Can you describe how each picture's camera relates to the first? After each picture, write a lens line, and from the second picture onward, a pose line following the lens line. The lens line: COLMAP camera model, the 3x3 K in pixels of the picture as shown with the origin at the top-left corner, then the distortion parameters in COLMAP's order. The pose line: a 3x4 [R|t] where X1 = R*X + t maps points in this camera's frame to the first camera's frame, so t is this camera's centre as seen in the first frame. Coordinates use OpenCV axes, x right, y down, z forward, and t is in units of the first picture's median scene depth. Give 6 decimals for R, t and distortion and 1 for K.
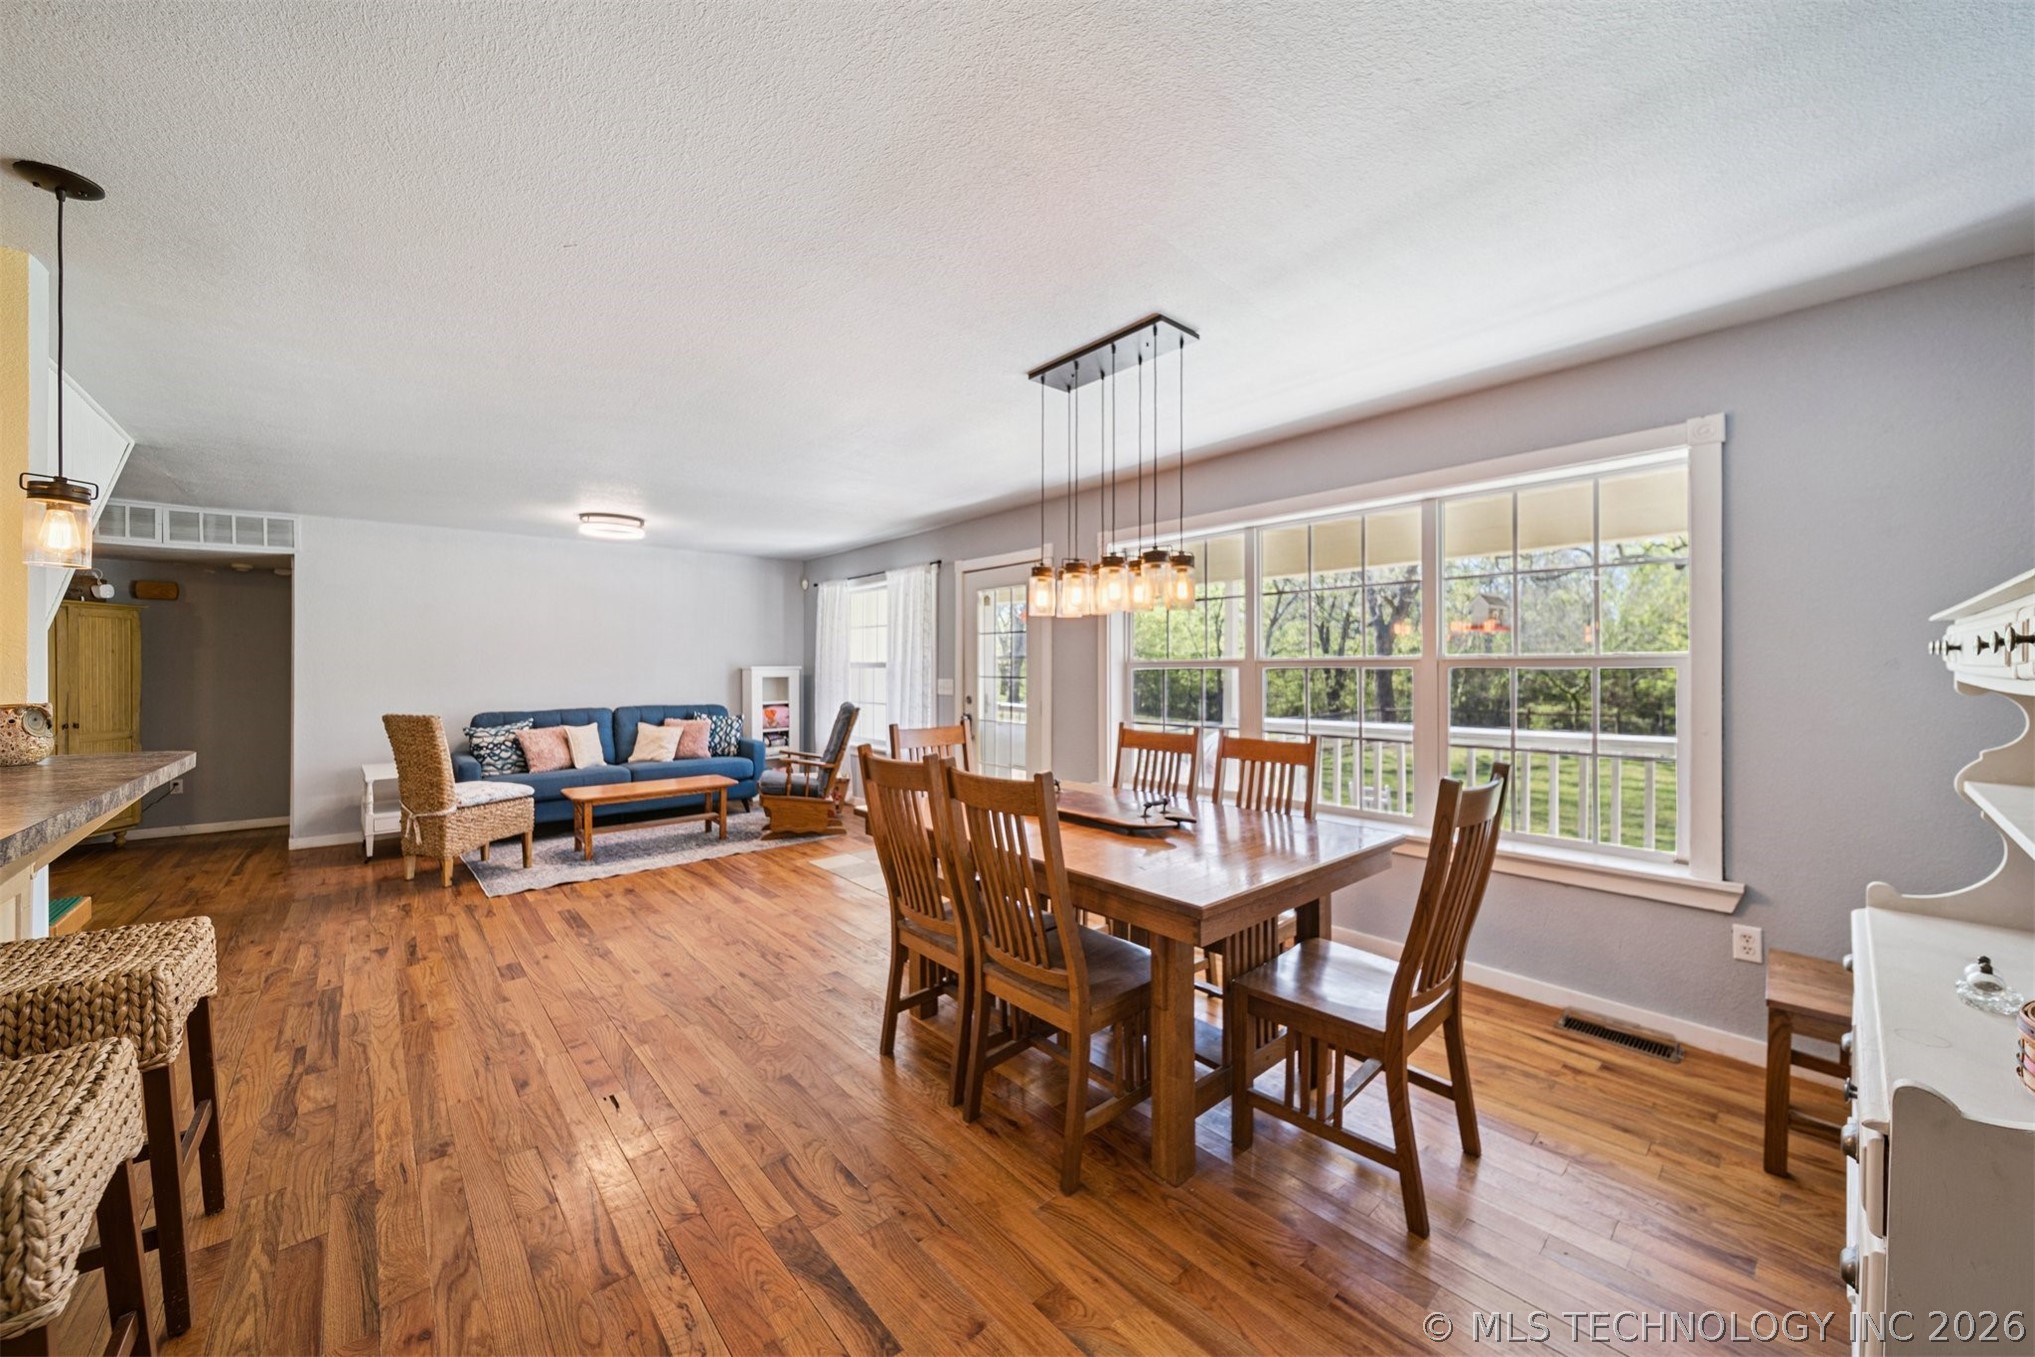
lens RADIAL K [[737.9, 0, 1037.7], [0, 737.9, 672.4], [0, 0, 1]] dist [0.000768, -0.002554]
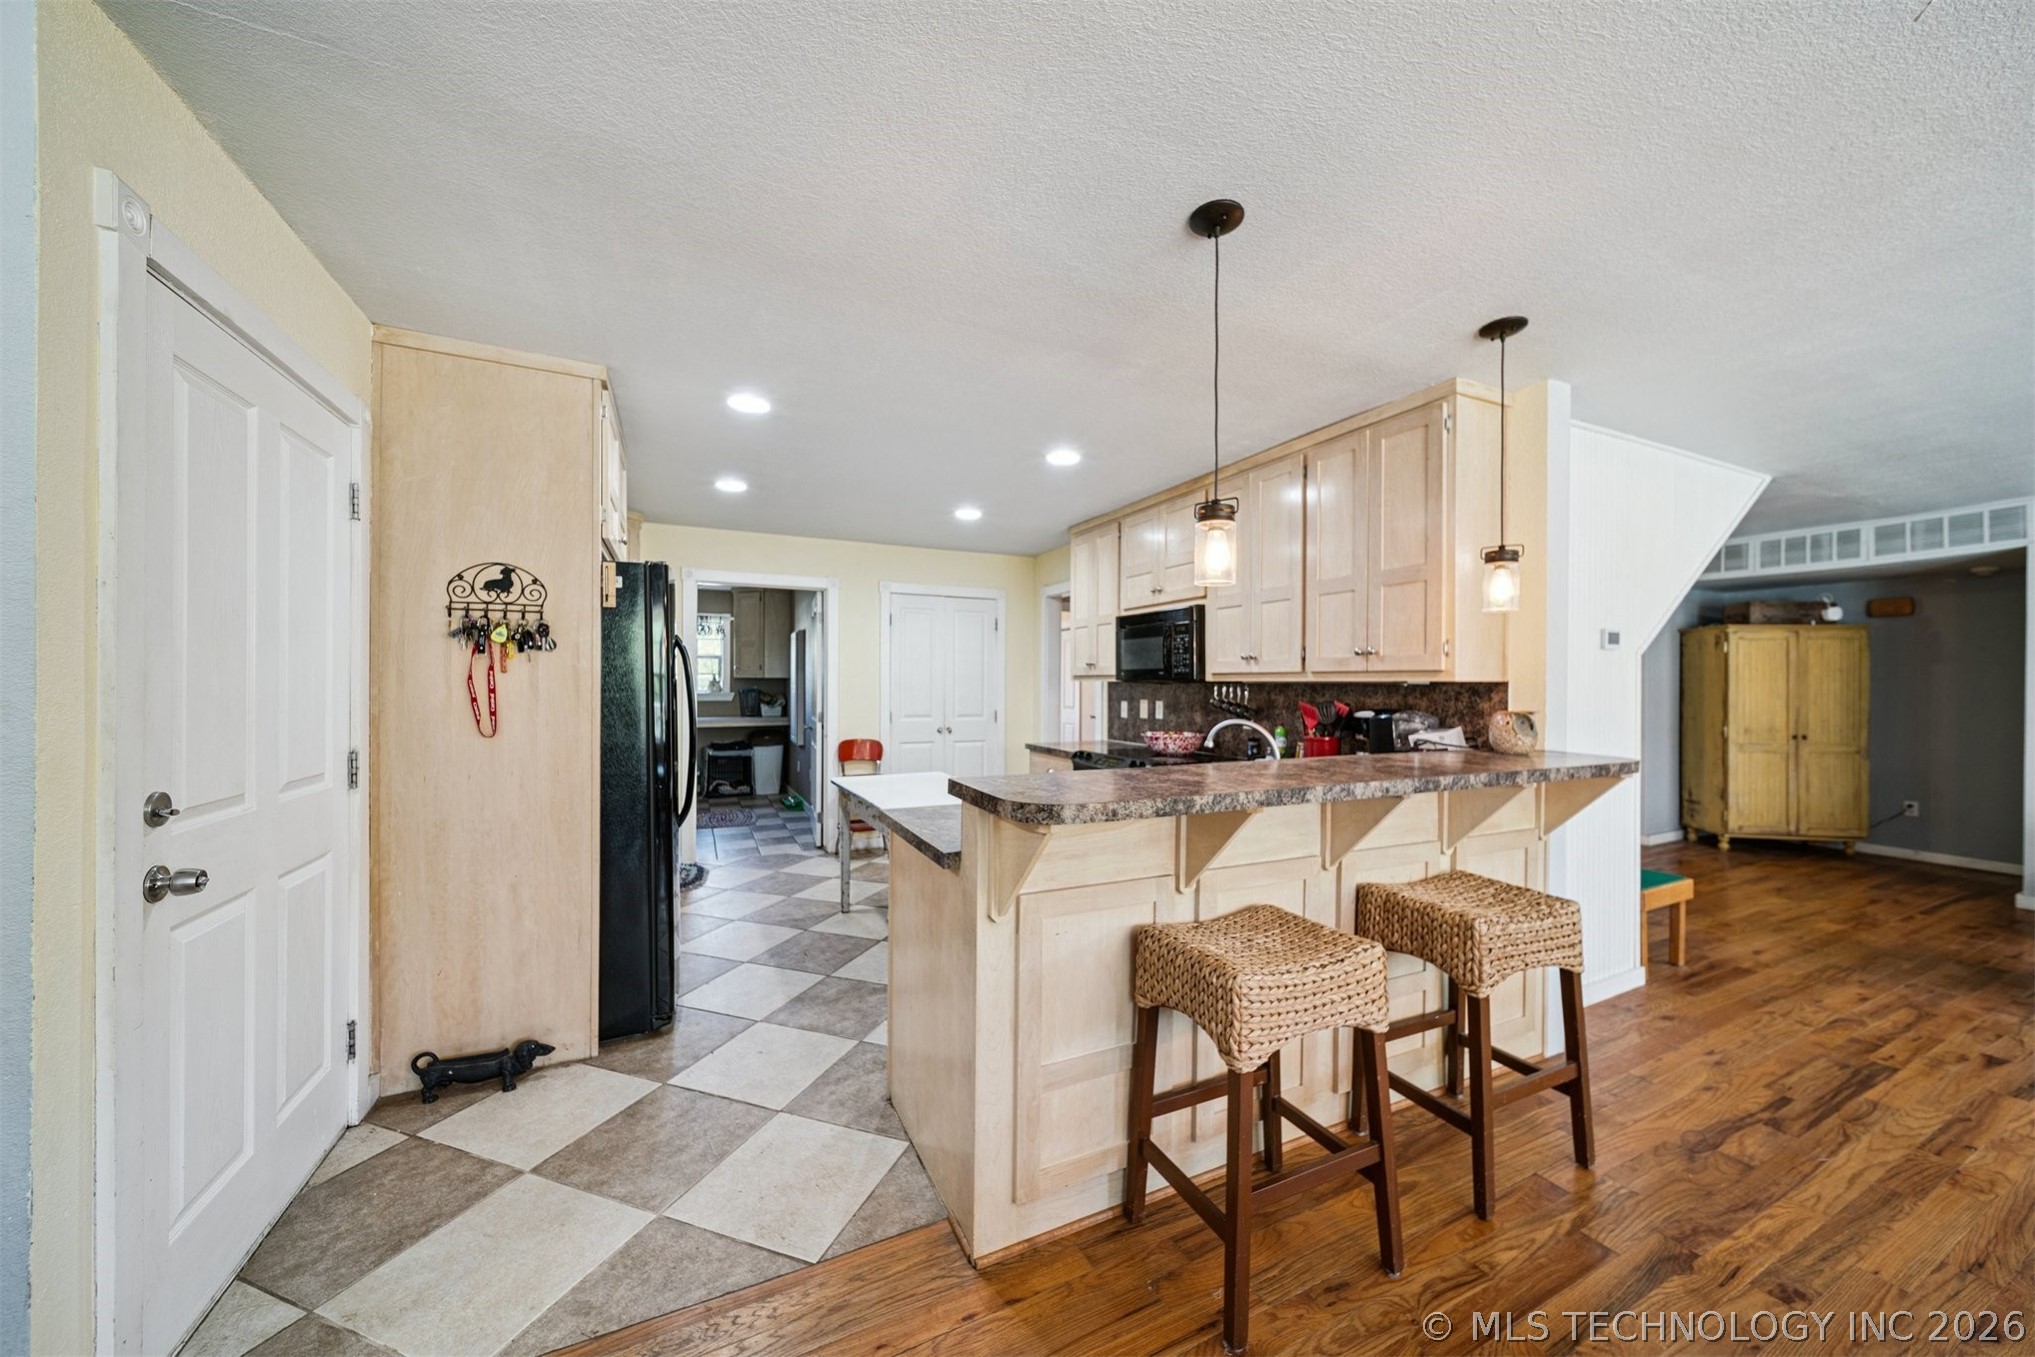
lens RADIAL K [[713.6, 0, 1025.3], [0, 713.6, 683.7], [0, 0, 1]] dist [0.005114, -0.001424]
pose [[-0.276700, -0.000566, -0.960956, 0.059885], [-0.007680, 0.999969, 0.001623, -0.001323], [0.960926, 0.007829, -0.276695, 0.157608]]
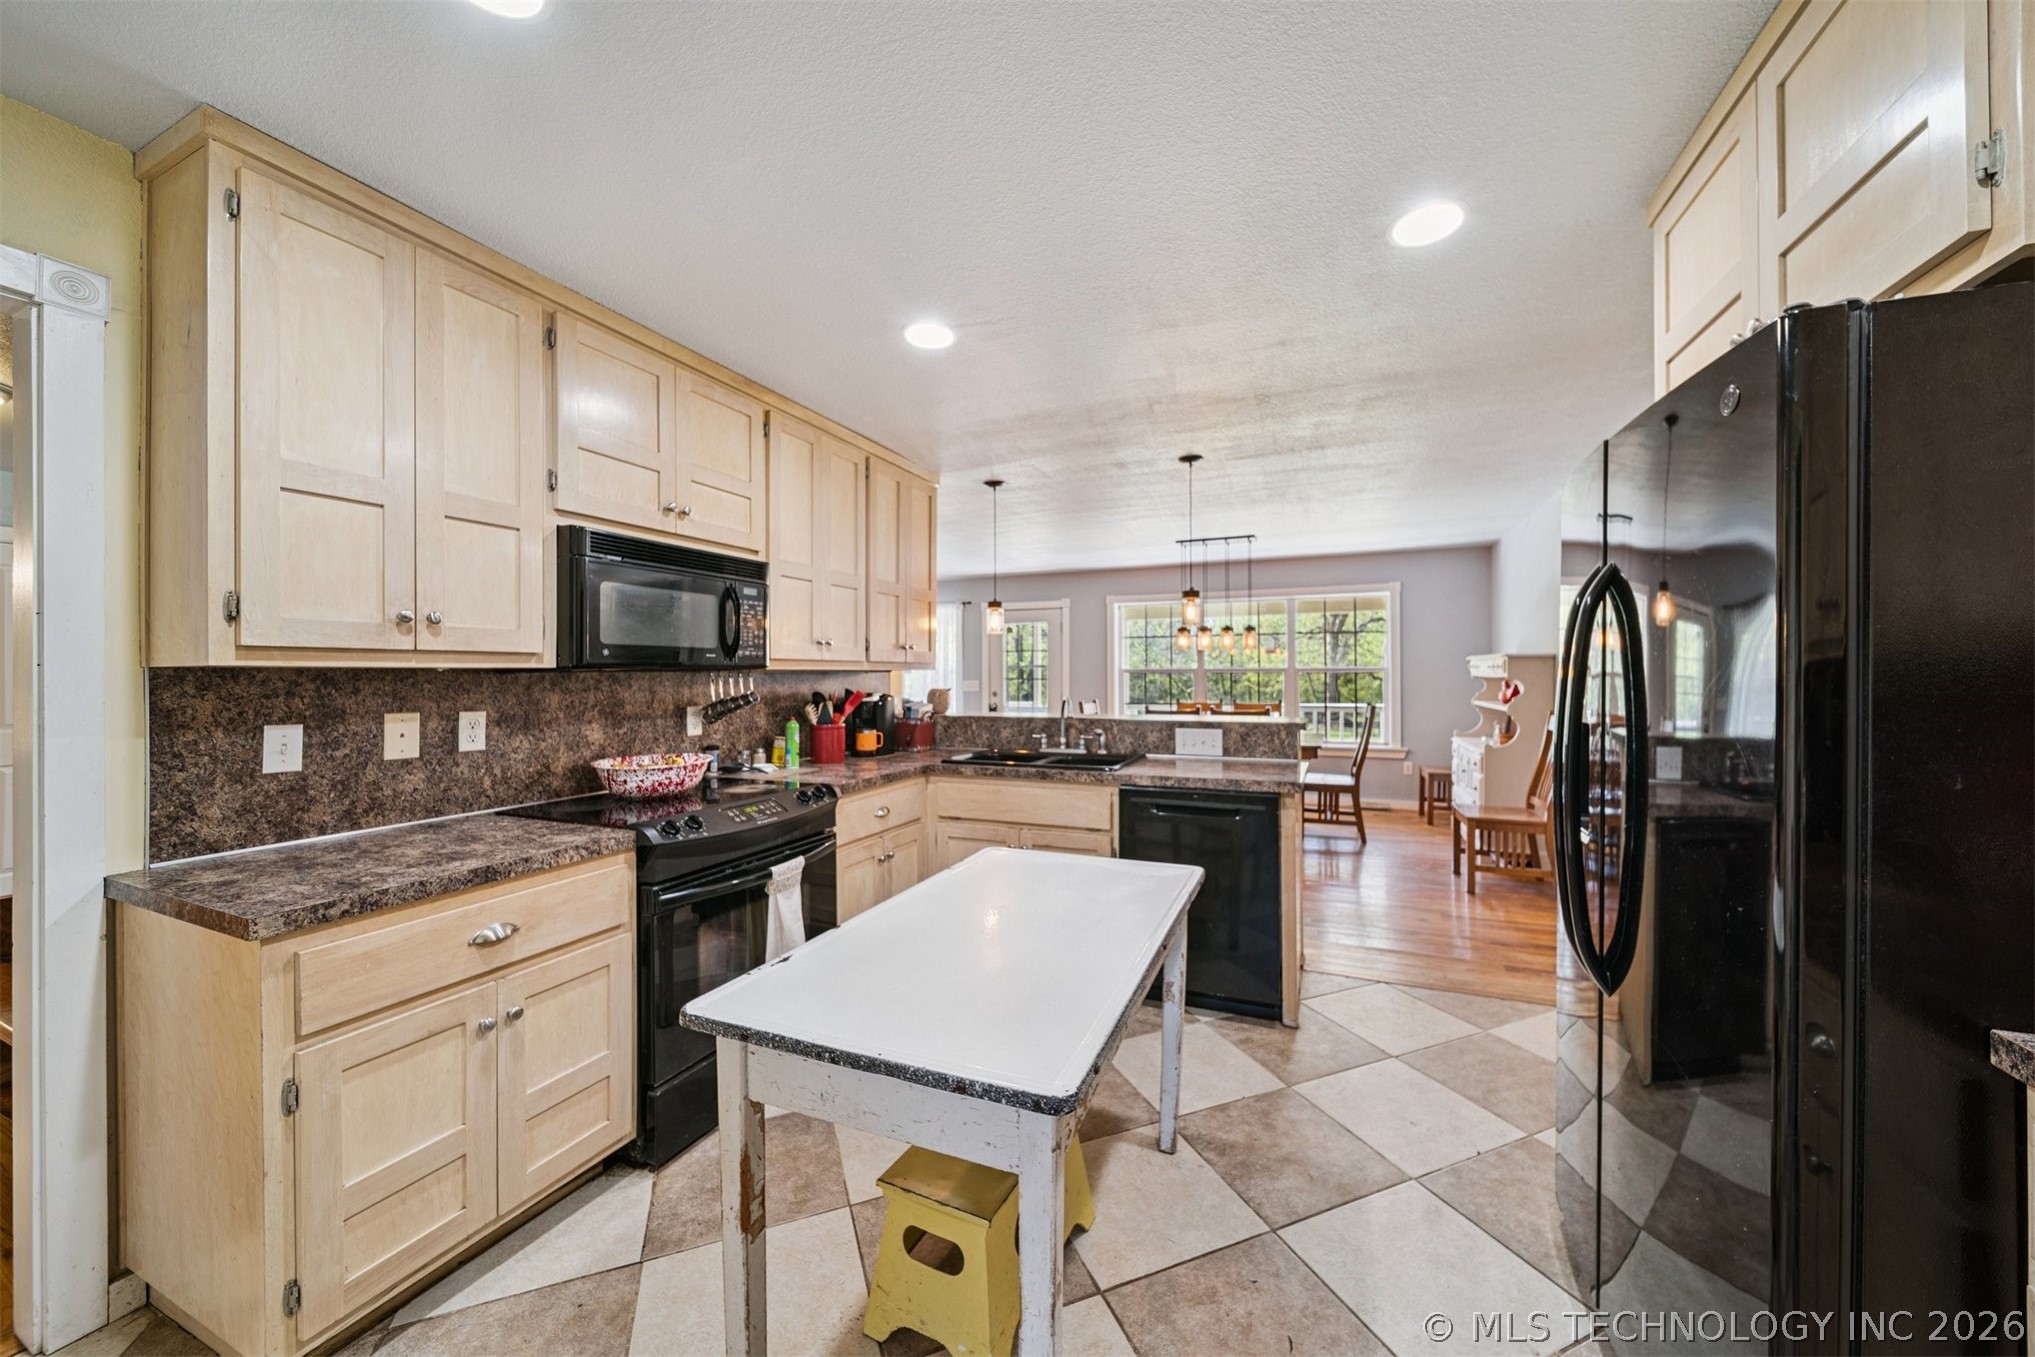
lens RADIAL K [[713.6, 0, 1025.3], [0, 713.6, 683.7], [0, 0, 1]] dist [0.005114, -0.001424]
pose [[0.907374, -0.006723, 0.420271, -0.714590], [0.002403, 0.999939, 0.010808, 0.000941], [-0.420318, -0.008797, 0.907334, -0.413708]]
